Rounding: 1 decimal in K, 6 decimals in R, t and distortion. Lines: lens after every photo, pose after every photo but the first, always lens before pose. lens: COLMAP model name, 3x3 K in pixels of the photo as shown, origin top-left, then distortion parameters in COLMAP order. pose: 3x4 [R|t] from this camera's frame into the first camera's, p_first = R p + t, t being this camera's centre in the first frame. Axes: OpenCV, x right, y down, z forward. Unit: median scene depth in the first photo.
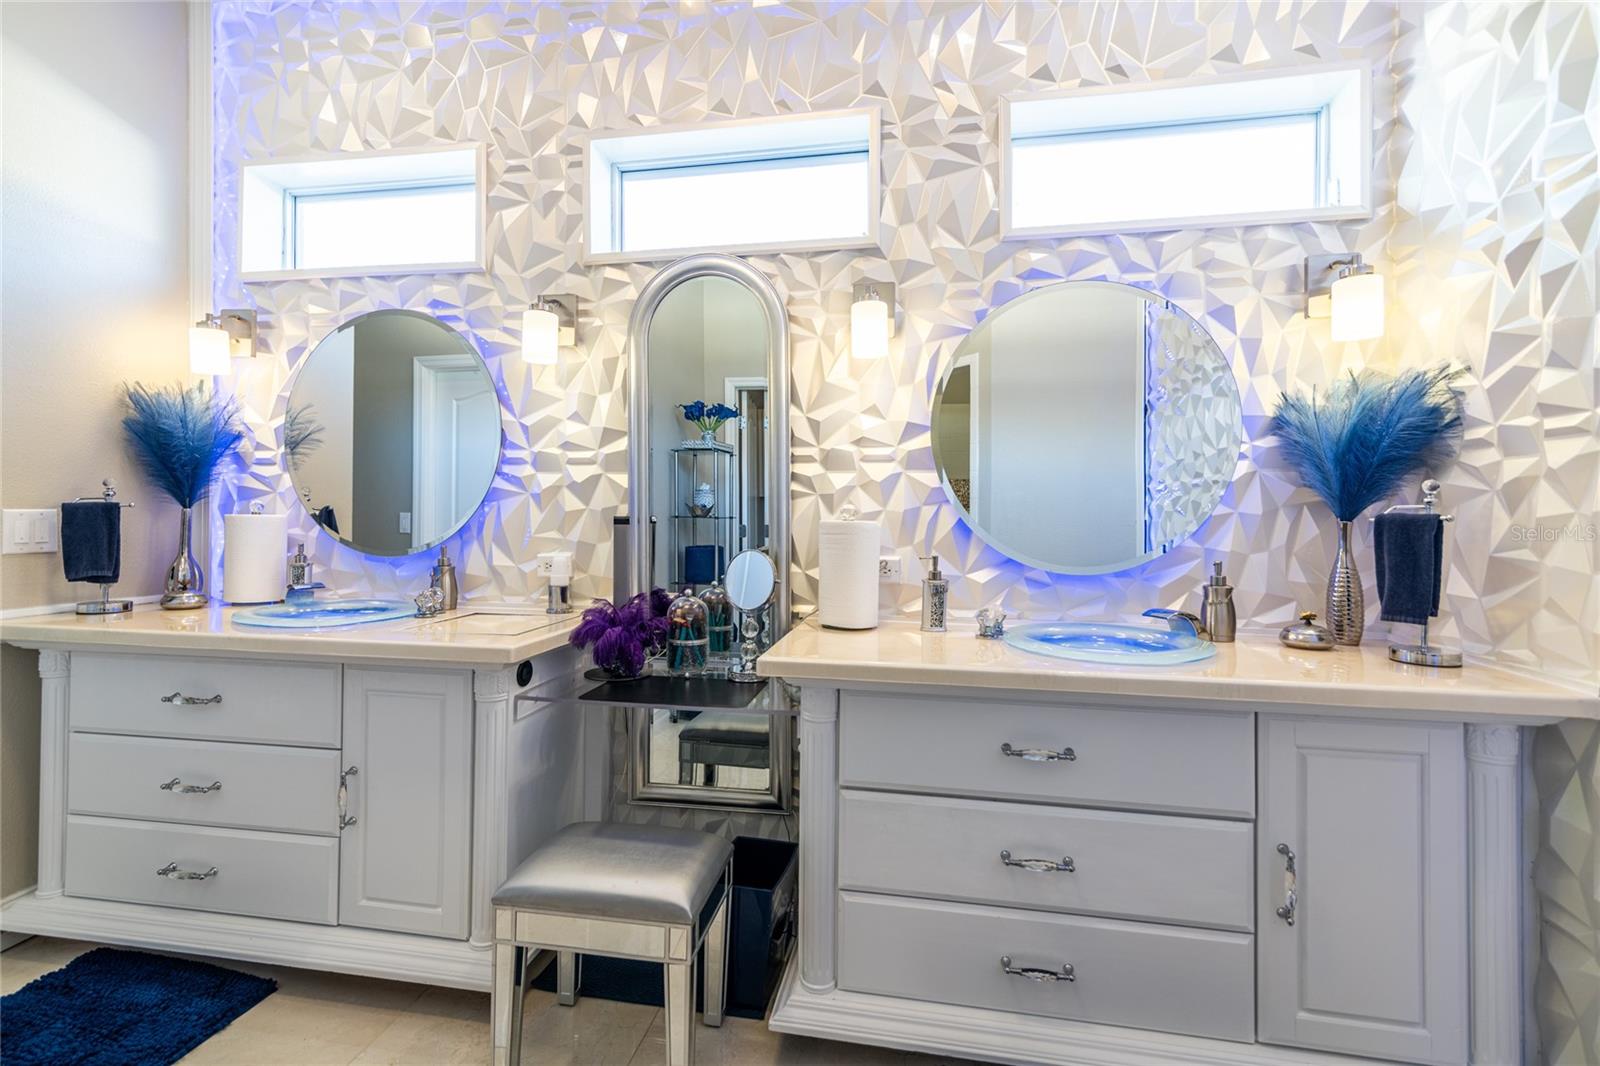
lens RADIAL K [[740.2, 0, 810.5], [0, 740.2, 523.7], [0, 0, 1]] dist [0.013707, 0.000207]
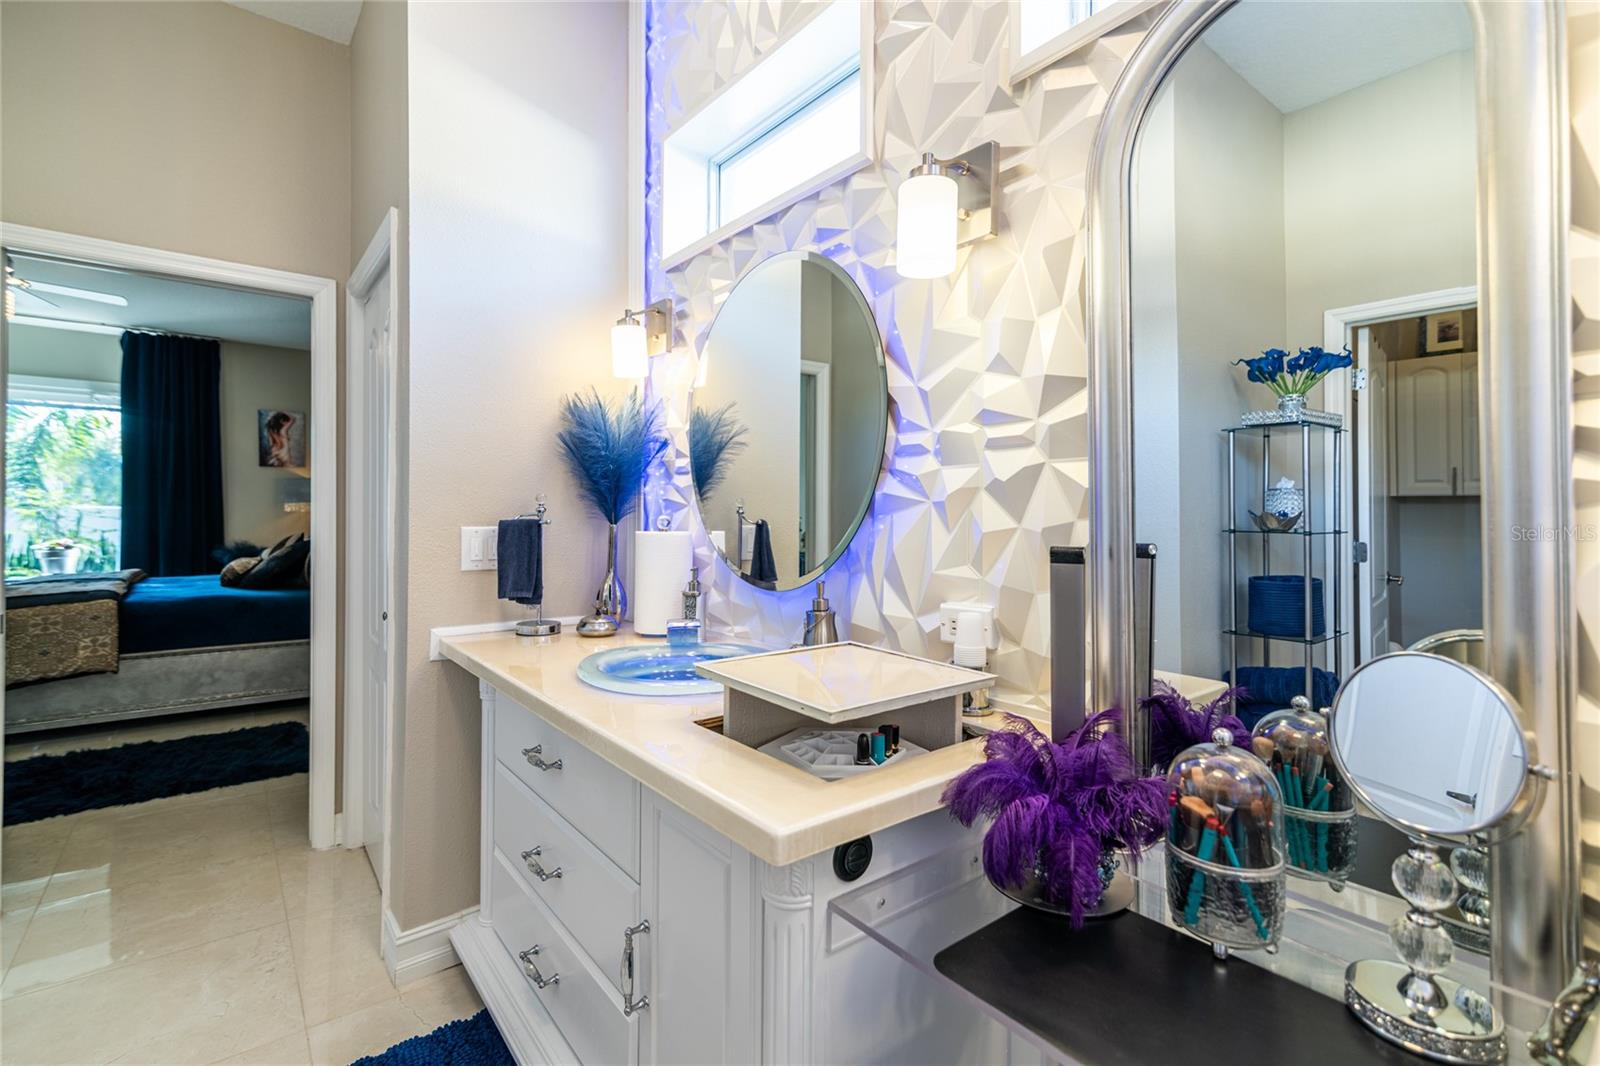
lens RADIAL K [[740.2, 0, 789.8], [0, 740.2, 510.2], [0, 0, 1]] dist [0.013707, 0.000207]
pose [[0.741445, -0.008791, -0.670956, -0.057904], [-0.007485, 0.999744, -0.021370, -0.020453], [0.670972, 0.020867, 0.741189, 0.475481]]
